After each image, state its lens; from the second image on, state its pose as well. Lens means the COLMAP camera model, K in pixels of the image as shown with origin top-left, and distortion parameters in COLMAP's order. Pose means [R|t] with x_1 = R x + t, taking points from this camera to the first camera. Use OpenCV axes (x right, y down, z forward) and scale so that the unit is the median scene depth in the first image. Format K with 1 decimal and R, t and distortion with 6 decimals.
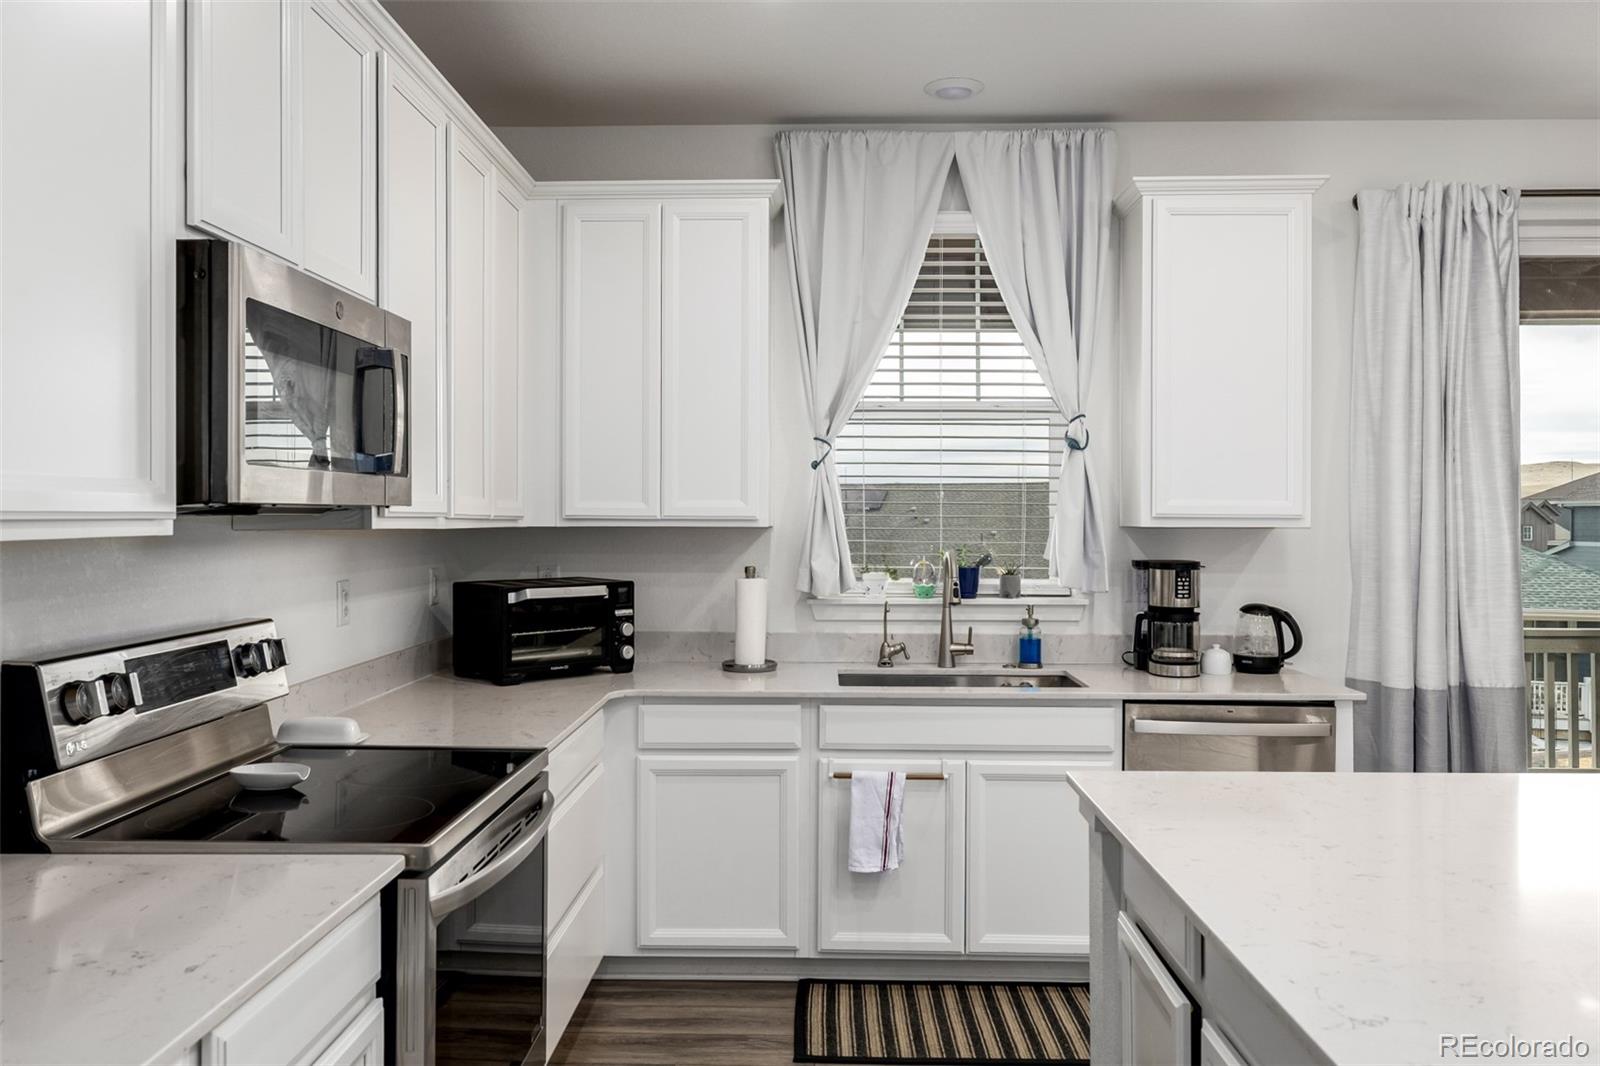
lens RADIAL K [[1192.1, 0, 800.6], [0, 1192.1, 509.9], [0, 0, 1]] dist [-0.009416, -0.001501]
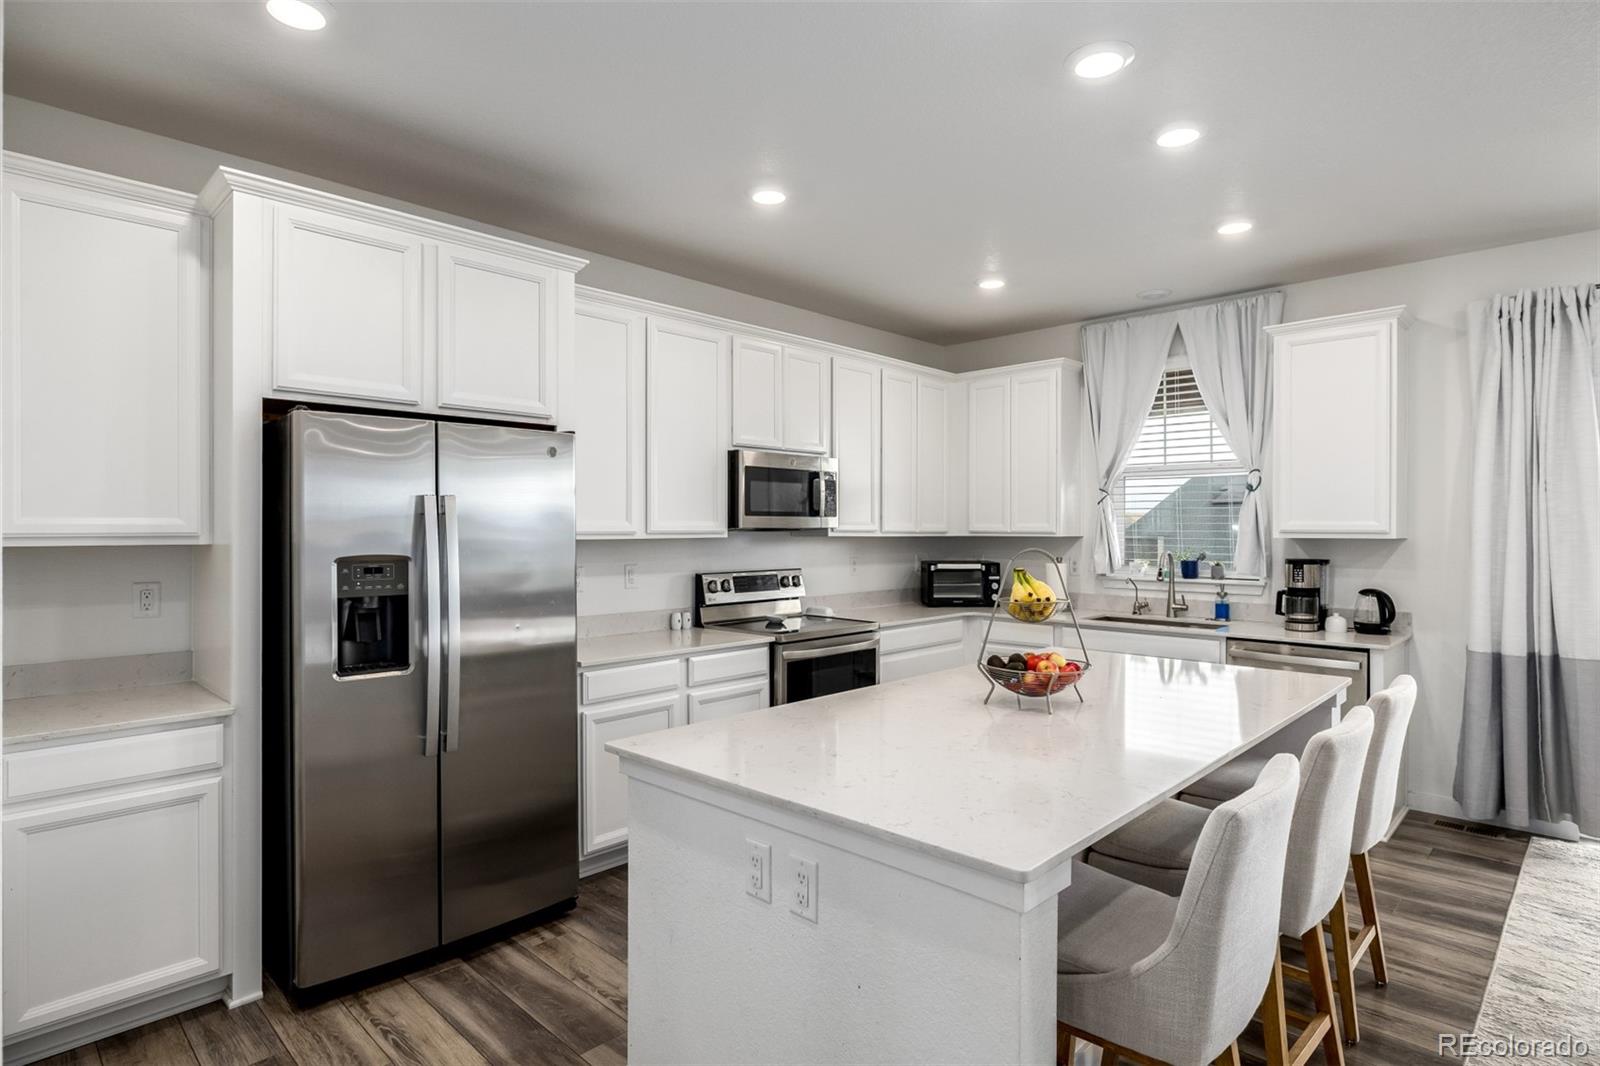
lens RADIAL K [[840.9, 0, 803.2], [0, 840.9, 527.0], [0, 0, 1]] dist [-0.001056, 0.000557]
pose [[0.740566, -0.002338, -0.671980, 0.561828], [0.004300, 0.999990, 0.001261, -0.005116], [0.671970, -0.003823, 0.740568, -0.285597]]
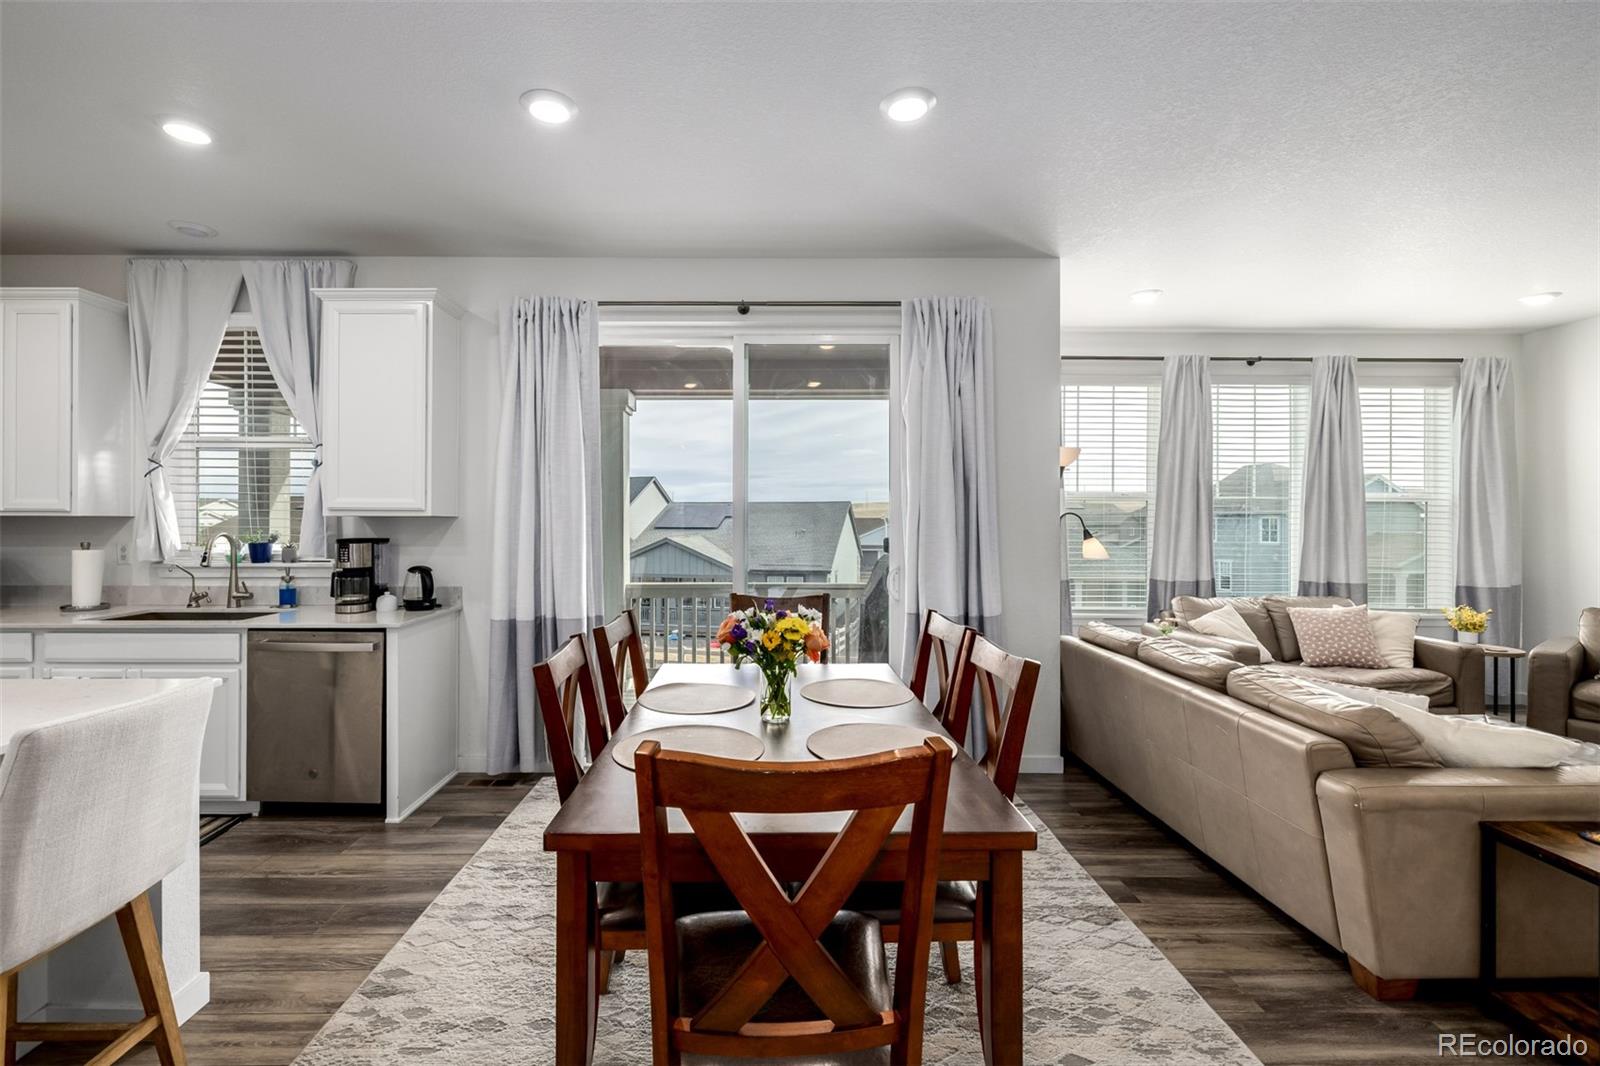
lens RADIAL K [[691.0, 0, 765.4], [0, 691.0, 522.2], [0, 0, 1]] dist [-0.002250, 0.000031]
pose [[0.999370, -0.000030, 0.035479, 0.793335], [-0.000139, 0.999989, 0.004765, 0.017063], [-0.035479, -0.004767, 0.999359, 0.081932]]
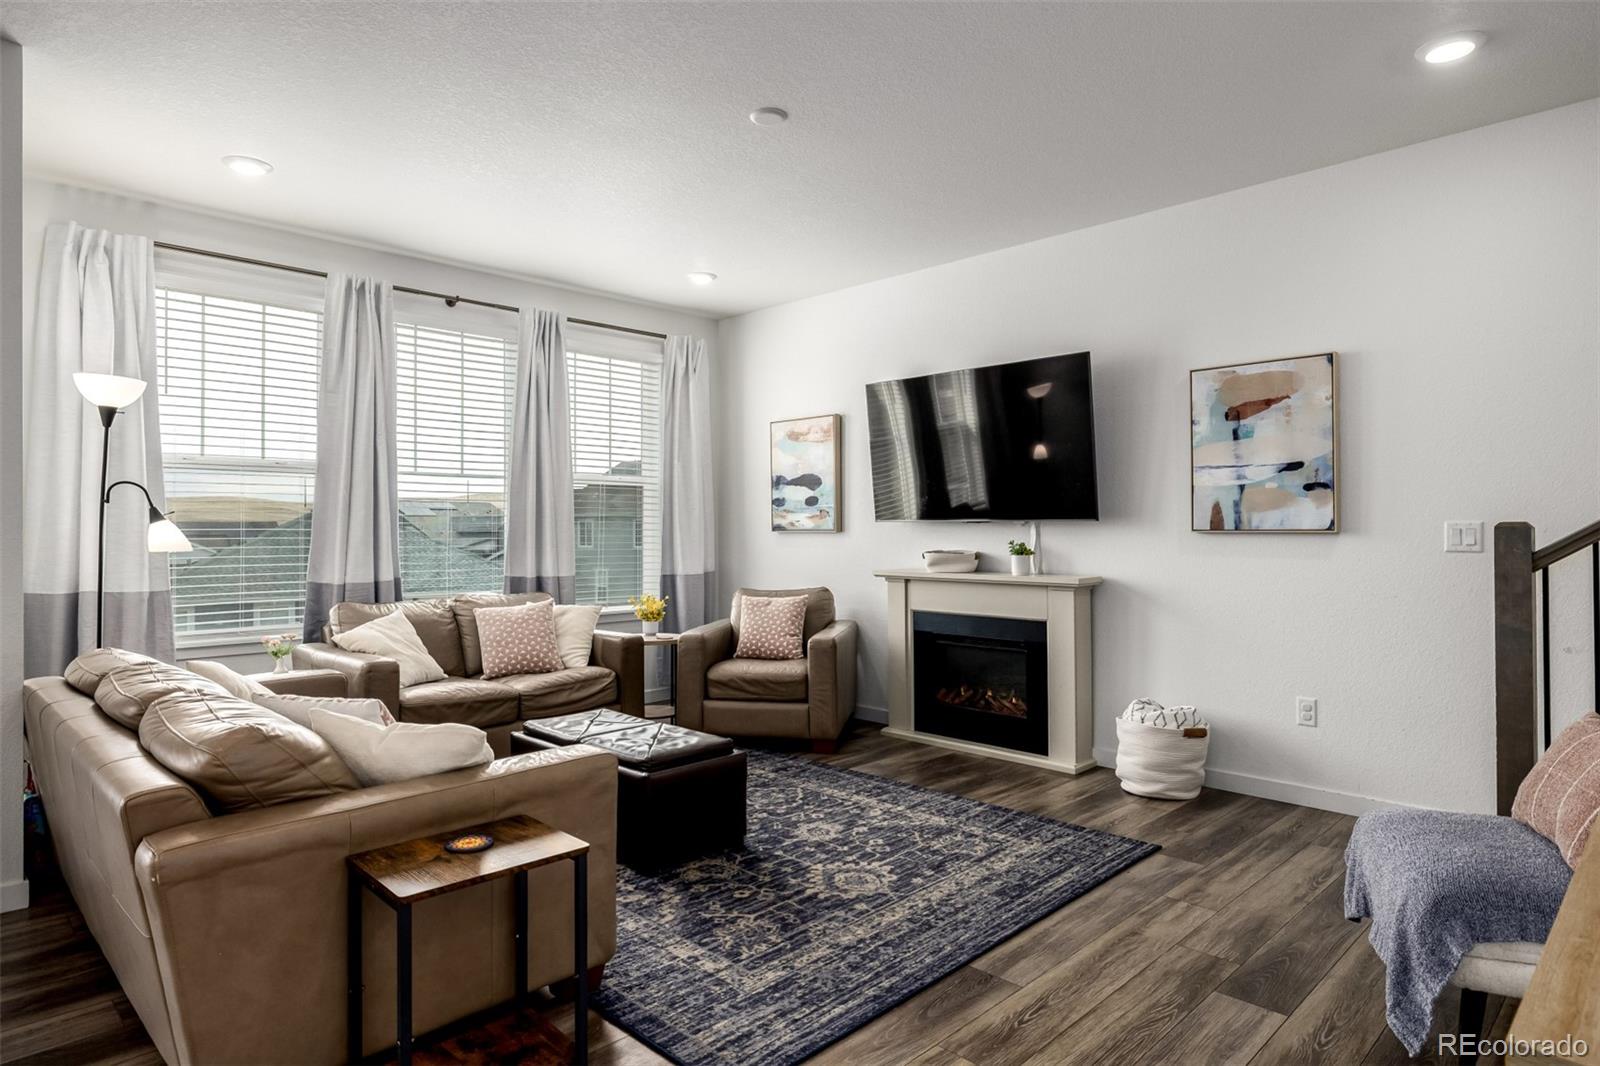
lens RADIAL K [[918.1, 0, 798.2], [0, 918.1, 525.1], [0, 0, 1]] dist [-0.001158, -0.001635]
pose [[0.686866, -0.002068, 0.726781, 1.116311], [0.000966, 0.999998, 0.001932, 0.051595], [-0.726783, -0.000625, 0.686866, 0.037296]]
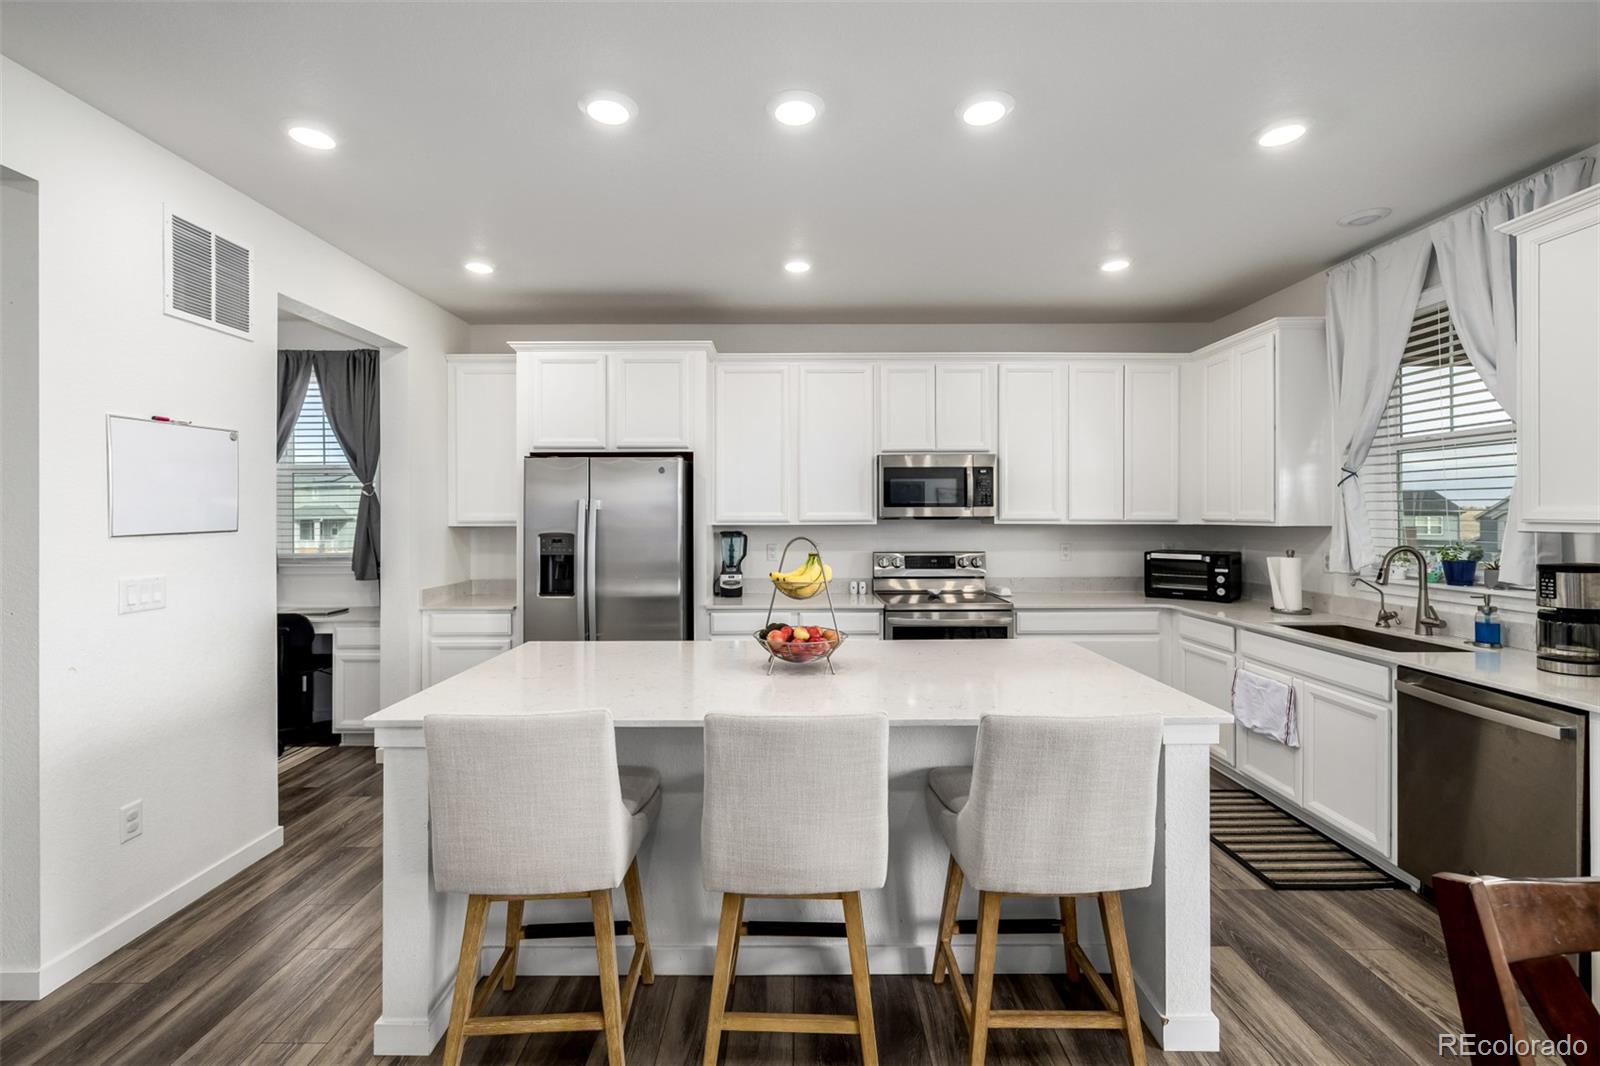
lens RADIAL K [[679.3, 0, 798.9], [0, 679.3, 514.5], [0, 0, 1]] dist [0.000728, 0.000097]
pose [[0.033417, -0.002287, -0.999439, 0.868680], [0.007485, 0.999970, -0.002038, -0.005436], [0.999413, -0.007413, 0.033433, 0.286987]]
